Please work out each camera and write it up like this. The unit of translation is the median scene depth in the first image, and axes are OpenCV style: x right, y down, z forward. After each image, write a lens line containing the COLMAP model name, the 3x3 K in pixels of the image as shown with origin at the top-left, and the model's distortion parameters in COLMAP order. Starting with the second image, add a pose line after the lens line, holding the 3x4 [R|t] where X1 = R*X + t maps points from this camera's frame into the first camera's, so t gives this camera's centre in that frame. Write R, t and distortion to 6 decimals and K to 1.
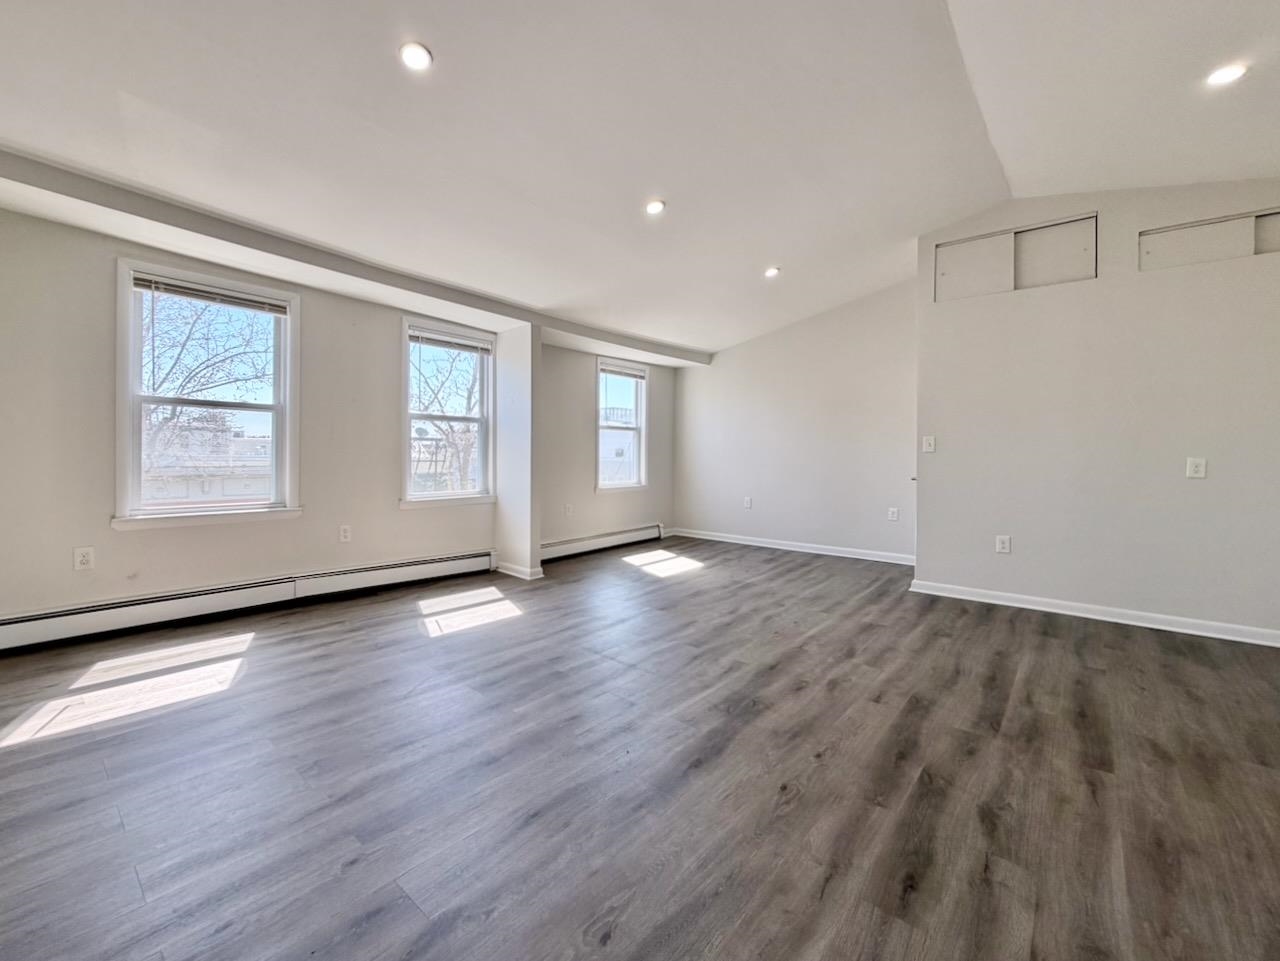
lens RADIAL K [[540.6, 0, 629.4], [0, 540.6, 461.1], [0, 0, 1]] dist [-0.003843, 0.004268]
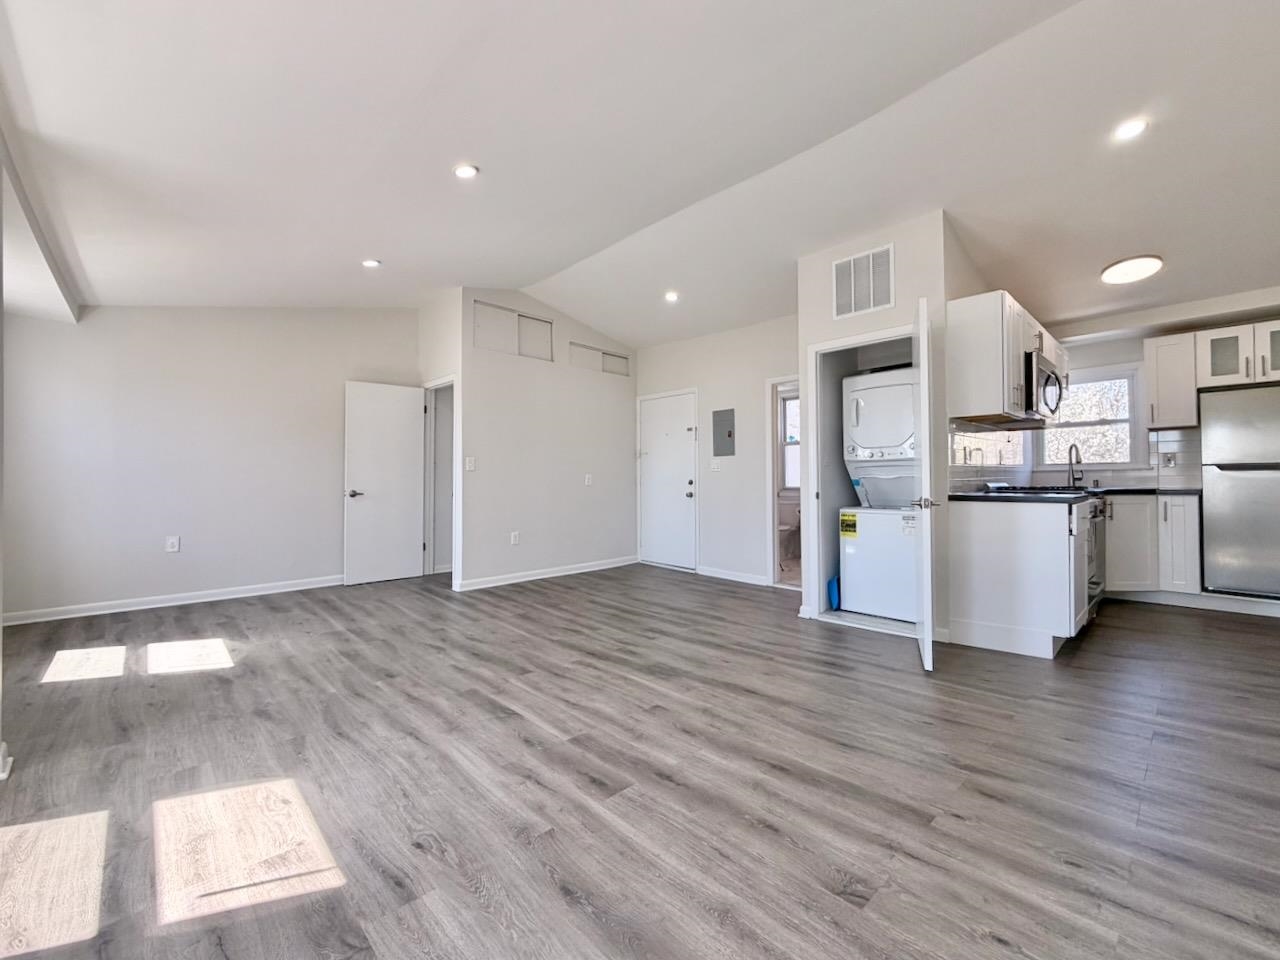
lens RADIAL K [[522.9, 0, 637.7], [0, 522.9, 480.7], [0, 0, 1]] dist [-0.000331, 0.000257]
pose [[0.107371, -0.011995, 0.994147, -0.796138], [0.016358, 0.999813, 0.010296, -0.001640], [-0.994084, 0.015157, 0.107547, 0.729259]]
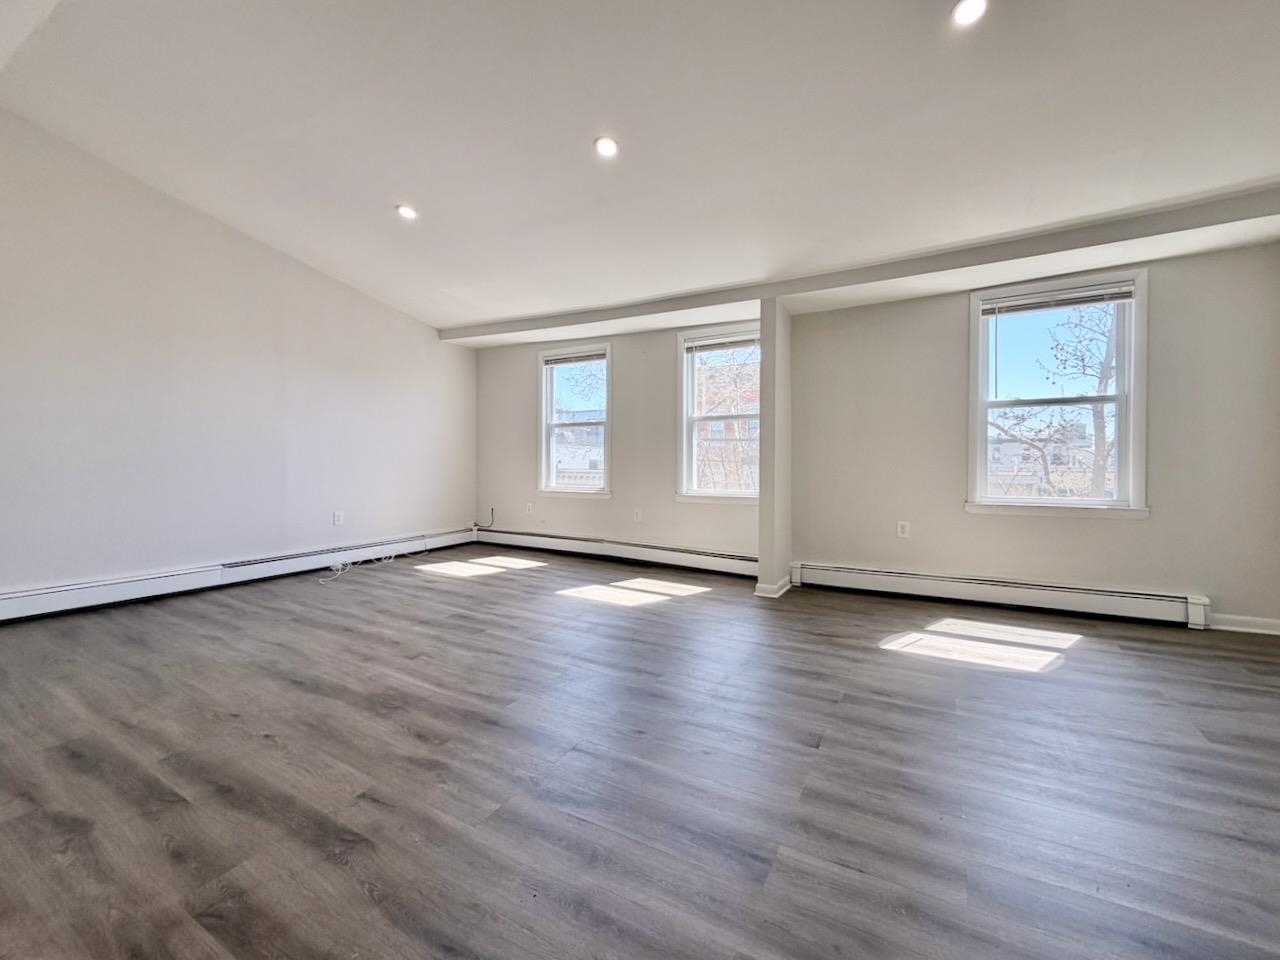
lens RADIAL K [[540.6, 0, 629.4], [0, 540.6, 460.6], [0, 0, 1]] dist [-0.003843, 0.004268]
pose [[0.160293, -0.012142, -0.986995, 0.976116], [-0.010568, 0.999846, -0.014017, 0.027998], [0.987013, 0.012677, 0.160140, 1.003994]]
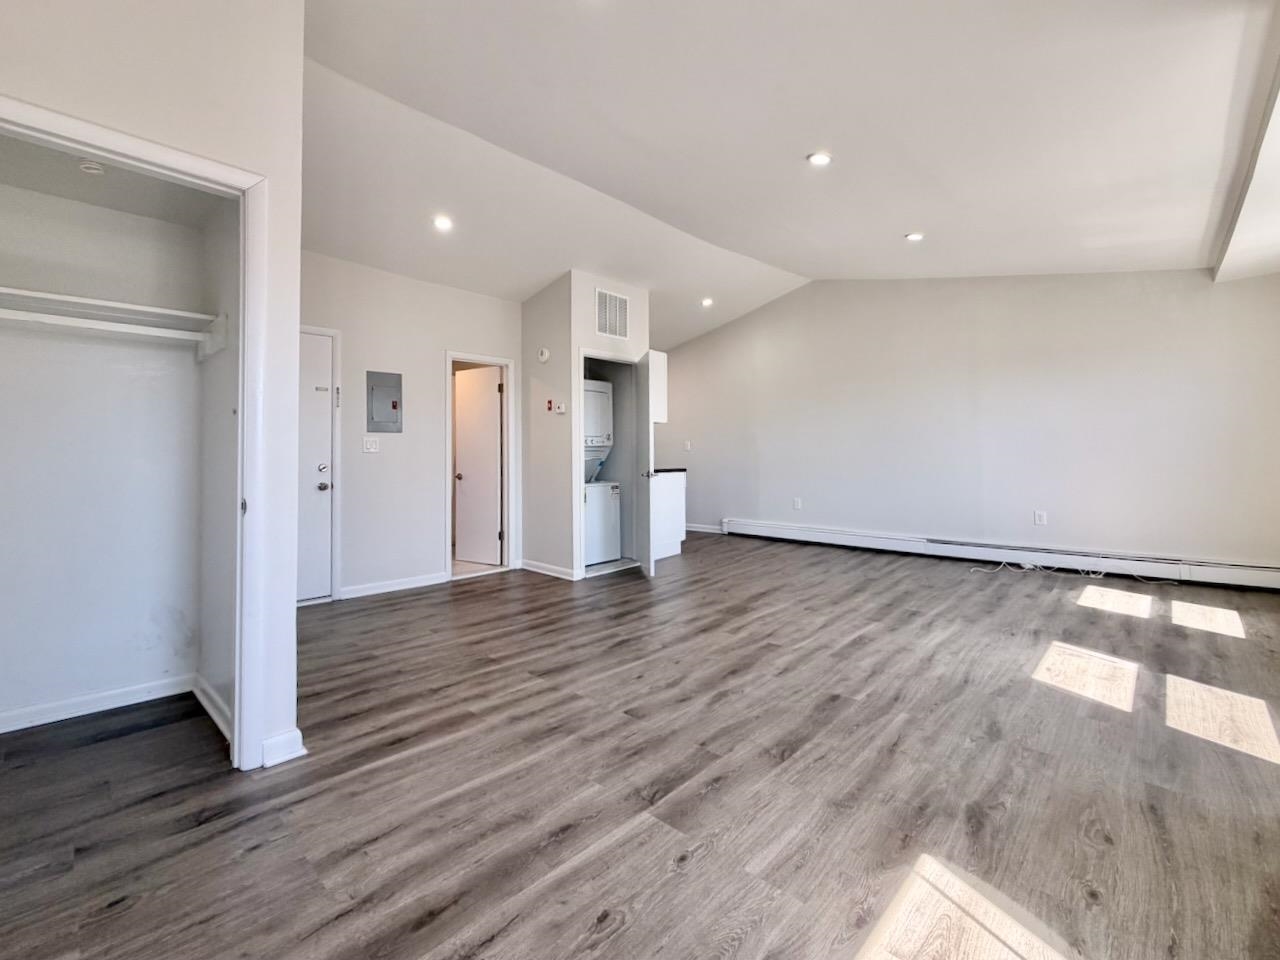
lens RADIAL K [[546.0, 0, 632.4], [0, 546.0, 466.6], [0, 0, 1]] dist [0.000575, 0.000015]
pose [[-0.997009, 0.001141, 0.077276, 0.310985], [0.003412, 0.999566, 0.029263, -0.015725], [-0.077209, 0.029439, -0.996580, 2.083769]]
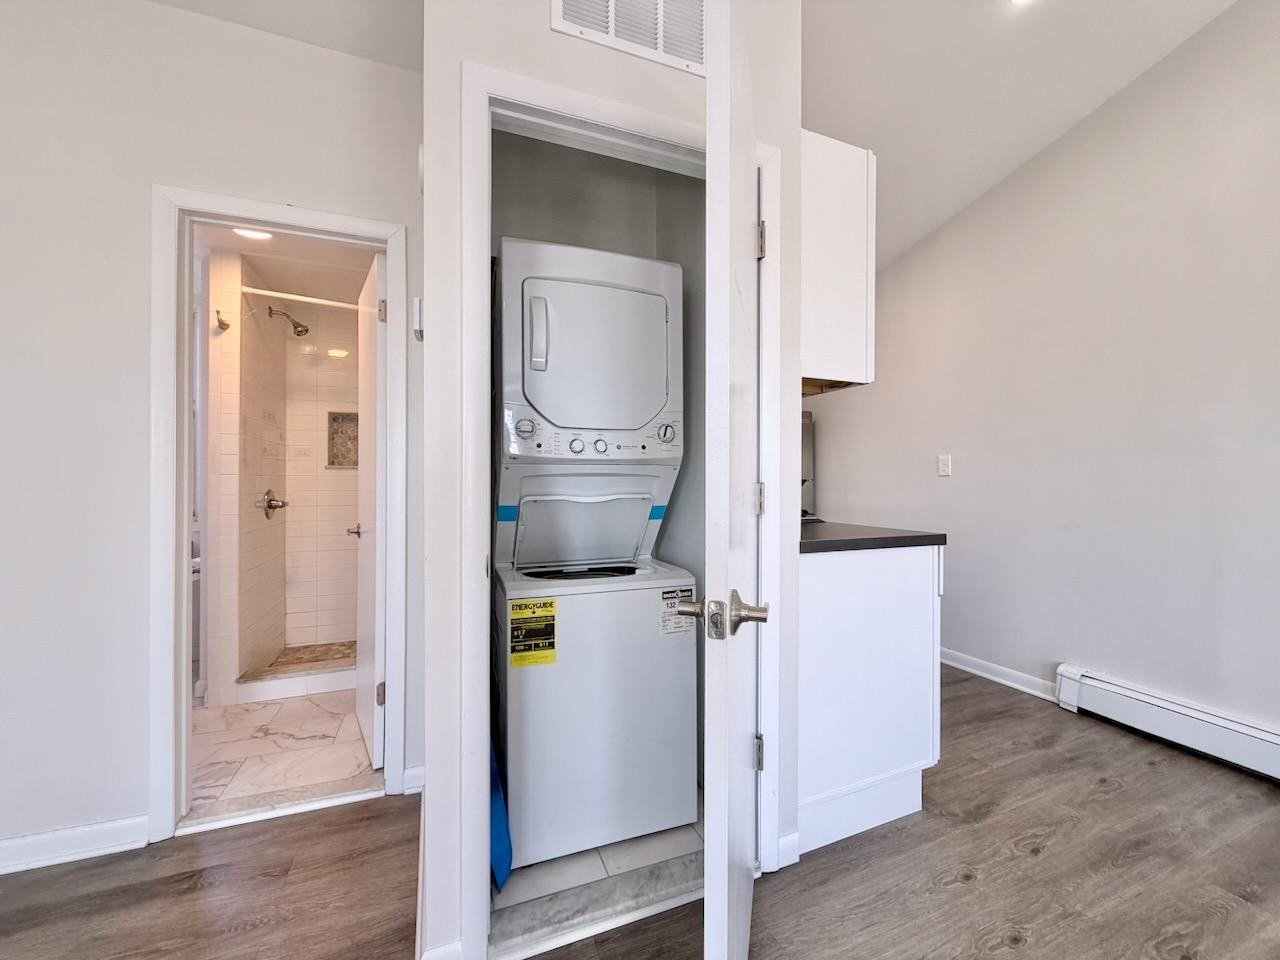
lens RADIAL K [[522.9, 0, 637.7], [0, 522.9, 480.7], [0, 0, 1]] dist [-0.000331, 0.000257]
pose [[-0.873898, -0.007458, 0.486052, 0.284626], [-0.001605, 0.999921, 0.012455, -0.015312], [-0.486107, 0.010104, -0.873841, 0.720832]]
